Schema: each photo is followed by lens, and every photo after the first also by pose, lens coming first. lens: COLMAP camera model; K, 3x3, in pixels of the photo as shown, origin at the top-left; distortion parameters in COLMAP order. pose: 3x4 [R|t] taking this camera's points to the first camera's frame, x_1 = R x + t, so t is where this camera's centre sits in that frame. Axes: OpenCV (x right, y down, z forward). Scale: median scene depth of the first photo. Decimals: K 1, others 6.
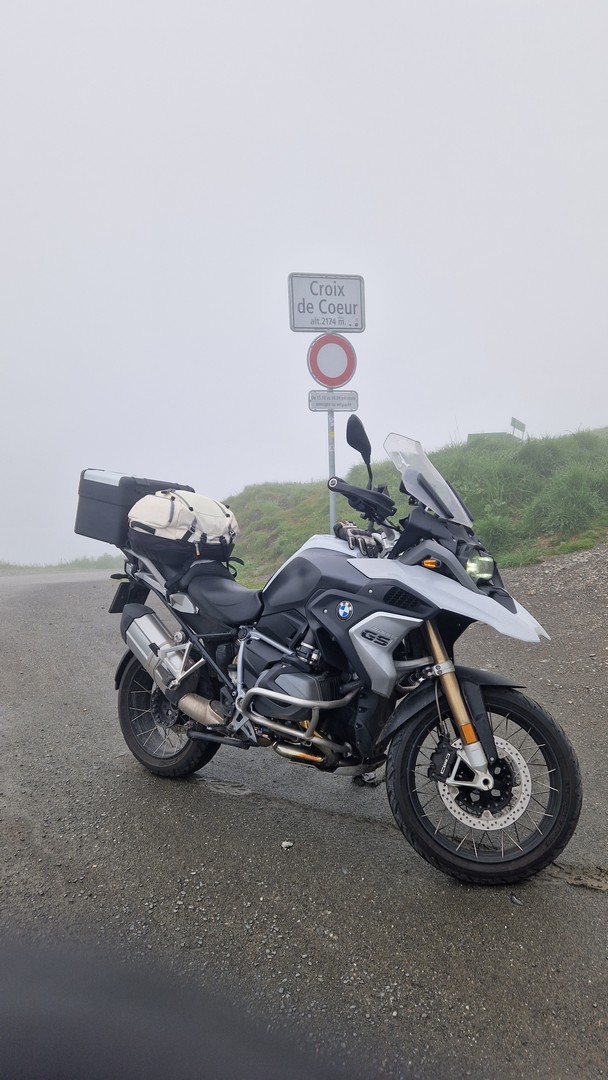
lens RADIAL K [[742.4, 0, 306.5], [0, 742.4, 536.5], [0, 0, 1]] dist [0.075074, 0.000081]
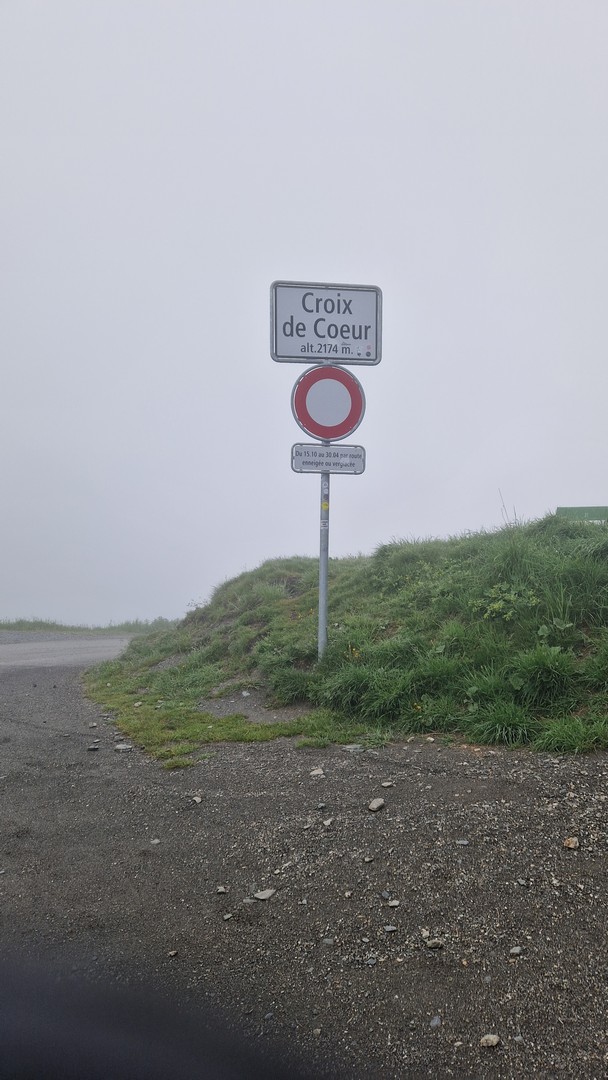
lens RADIAL K [[742.4, 0, 302.3], [0, 742.4, 545.4], [0, 0, 1]] dist [0.075074, 0.000081]
pose [[0.984980, 0.049501, -0.165424, 0.133131], [-0.059923, 0.996481, -0.058614, -0.057507], [0.161940, 0.067646, 0.984479, 0.307027]]
